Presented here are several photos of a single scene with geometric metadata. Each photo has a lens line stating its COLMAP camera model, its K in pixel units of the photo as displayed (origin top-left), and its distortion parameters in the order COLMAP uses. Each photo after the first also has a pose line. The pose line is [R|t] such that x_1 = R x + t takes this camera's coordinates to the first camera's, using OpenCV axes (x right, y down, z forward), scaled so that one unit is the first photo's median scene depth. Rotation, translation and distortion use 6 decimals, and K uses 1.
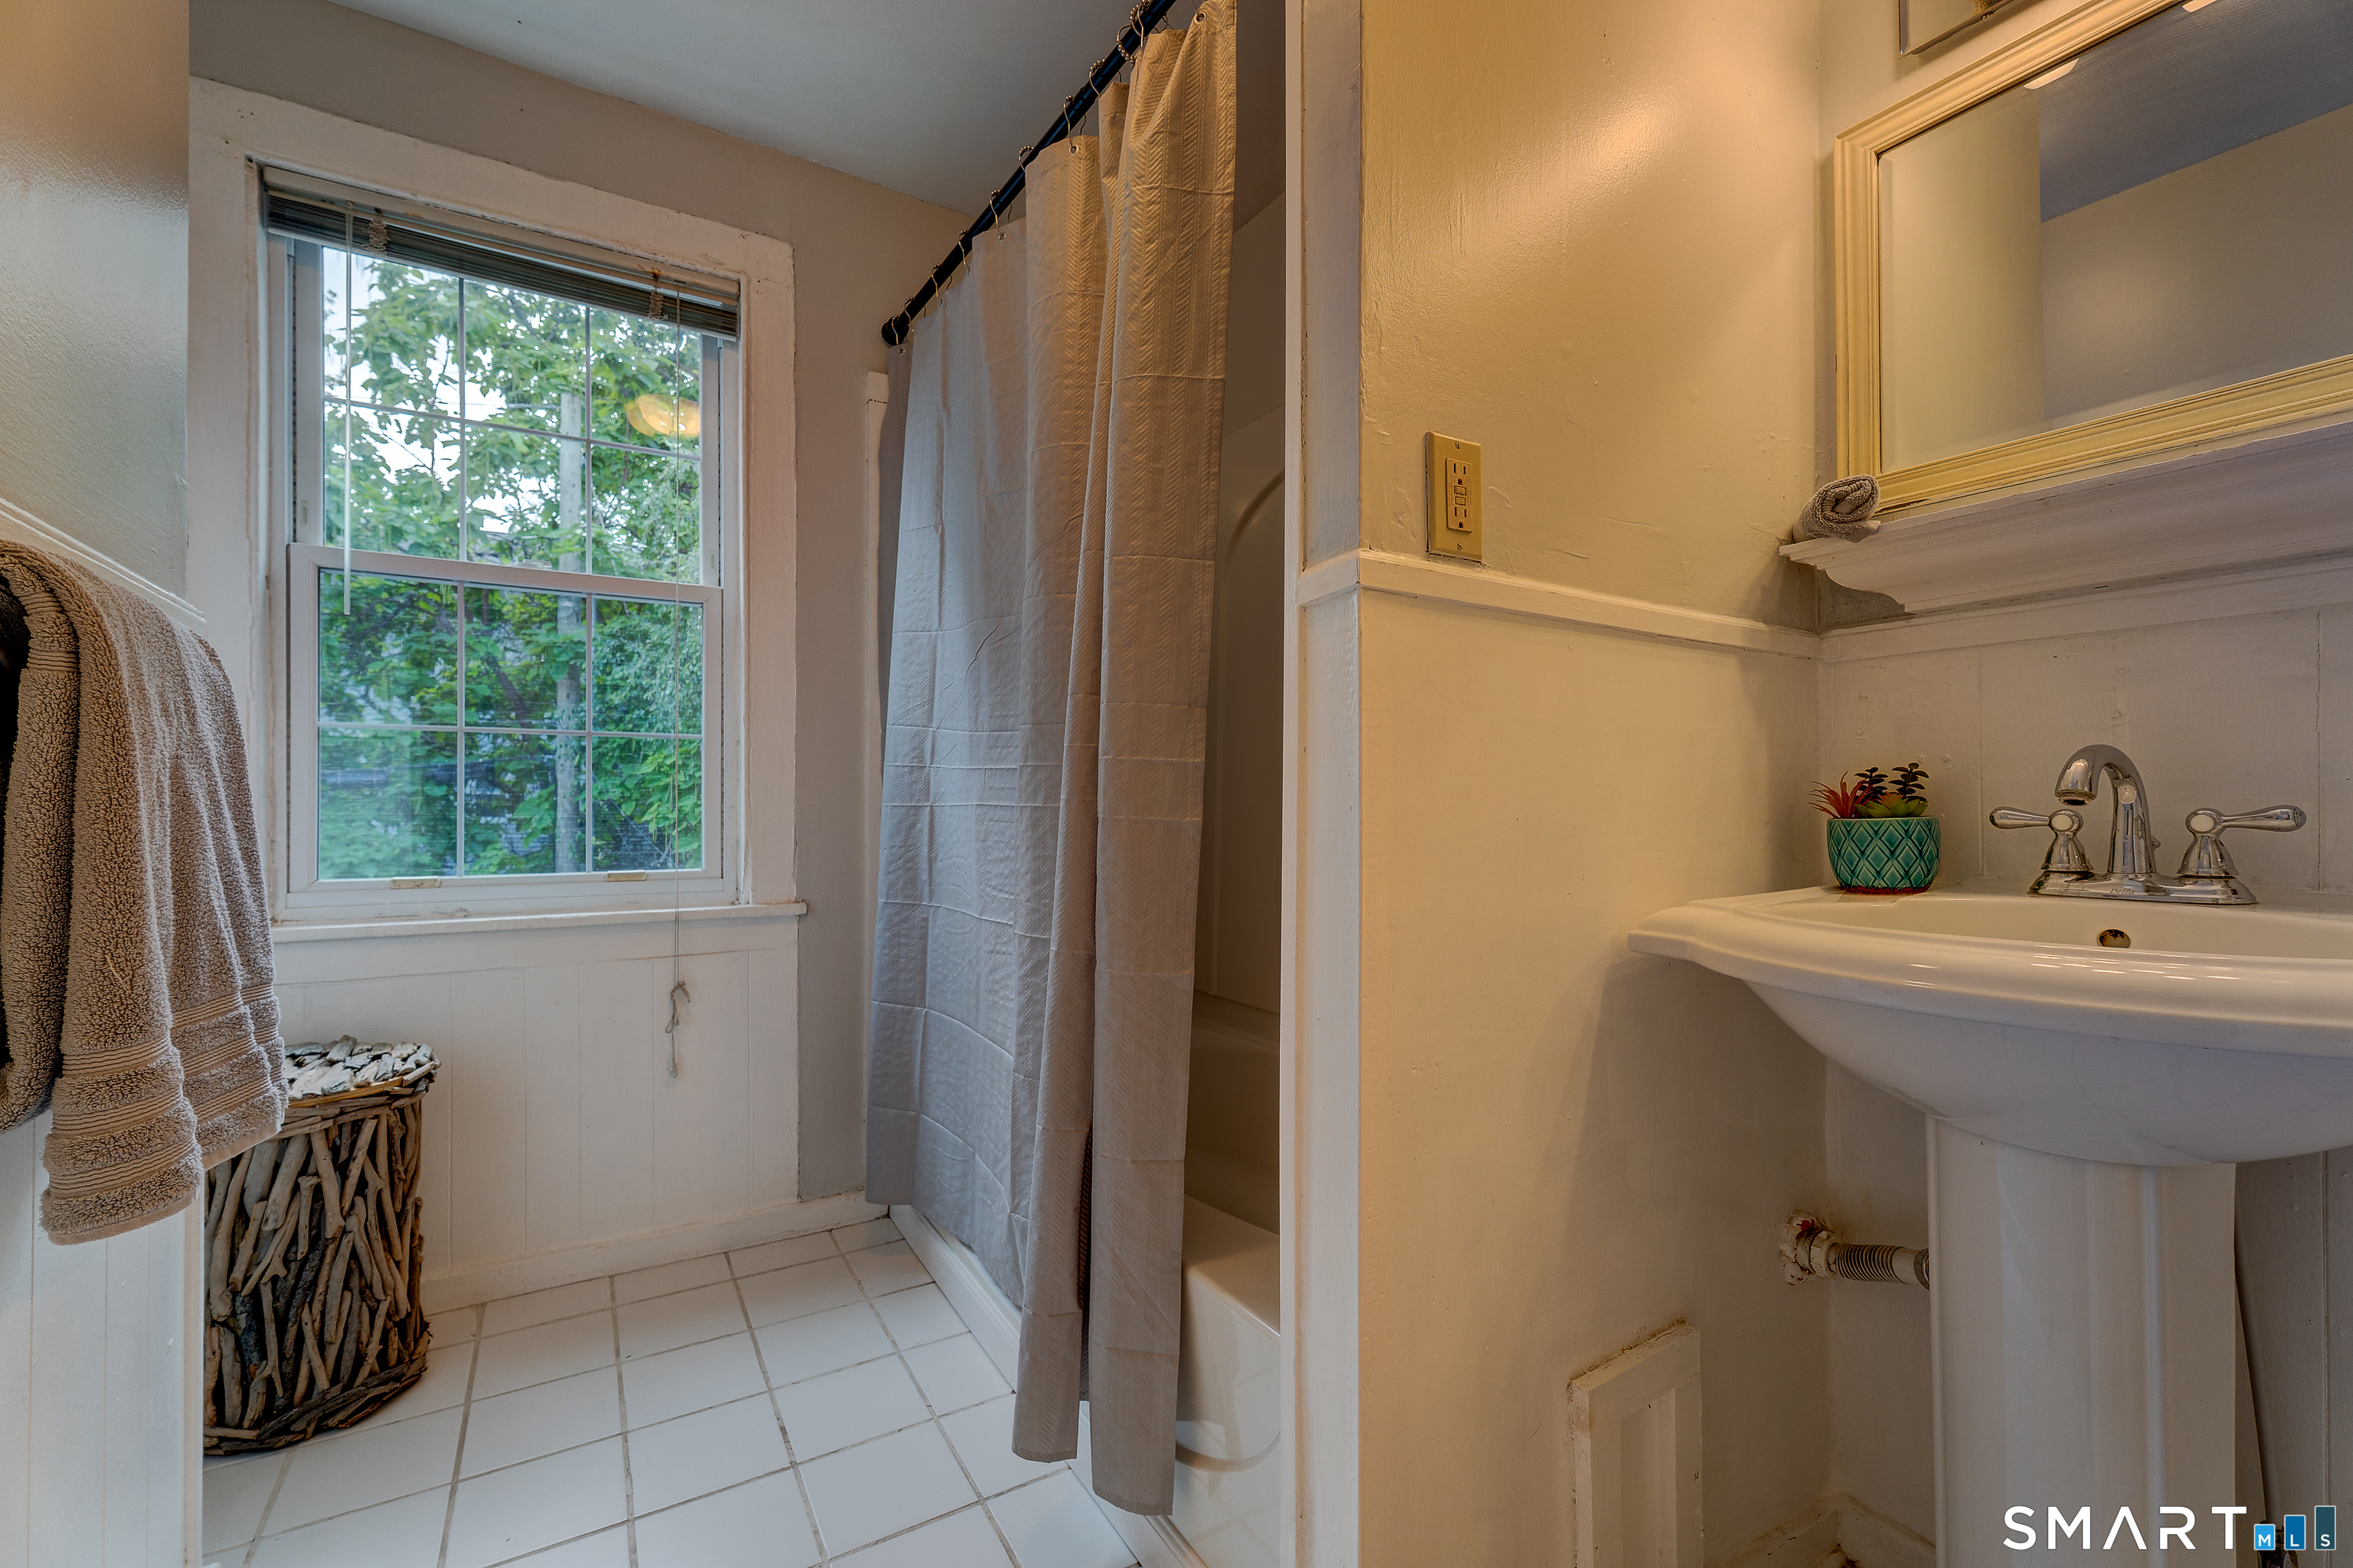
lens RADIAL K [[1020.5, 0, 1179.8], [0, 1020.5, 800.5], [0, 0, 1]] dist [0.002640, 0.000106]
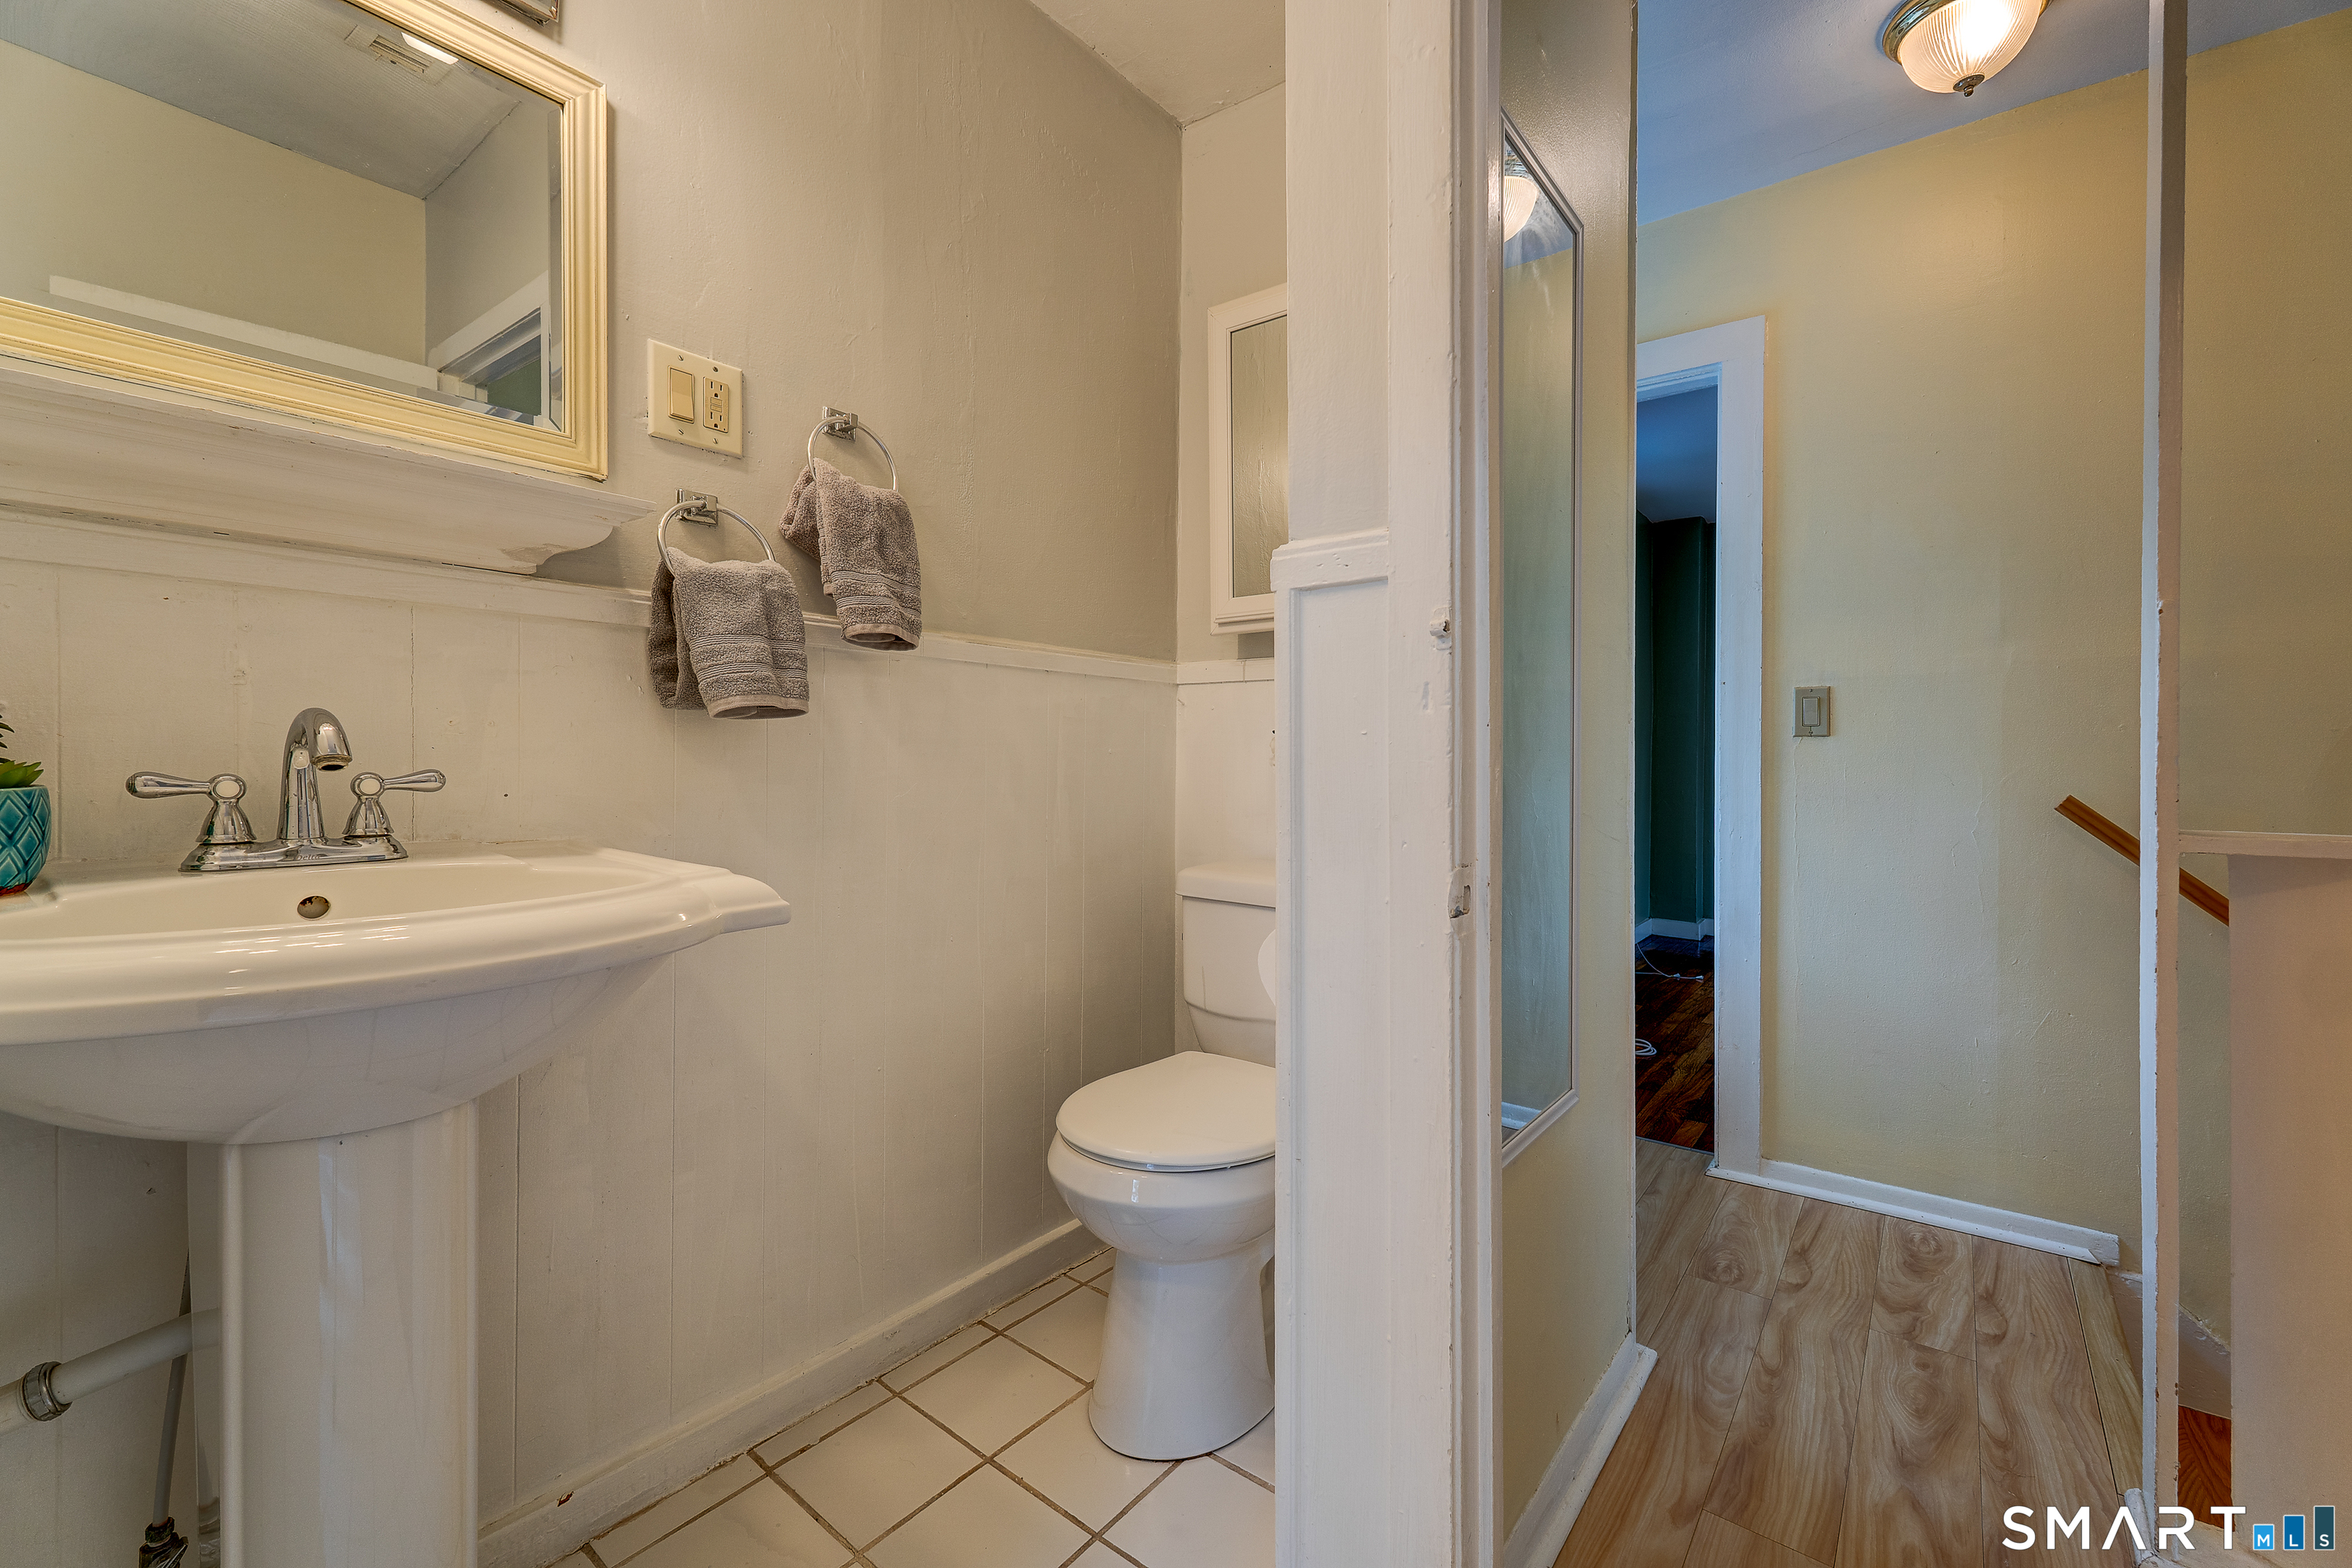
lens RADIAL K [[1020.0, 0, 1175.3], [0, 1020.0, 771.7], [0, 0, 1]] dist [0.002640, 0.000106]
pose [[-0.359098, -0.000480, 0.933300, -0.288022], [-0.008616, 0.999959, -0.002801, 0.001755], [-0.933260, -0.009047, -0.359087, 0.562523]]
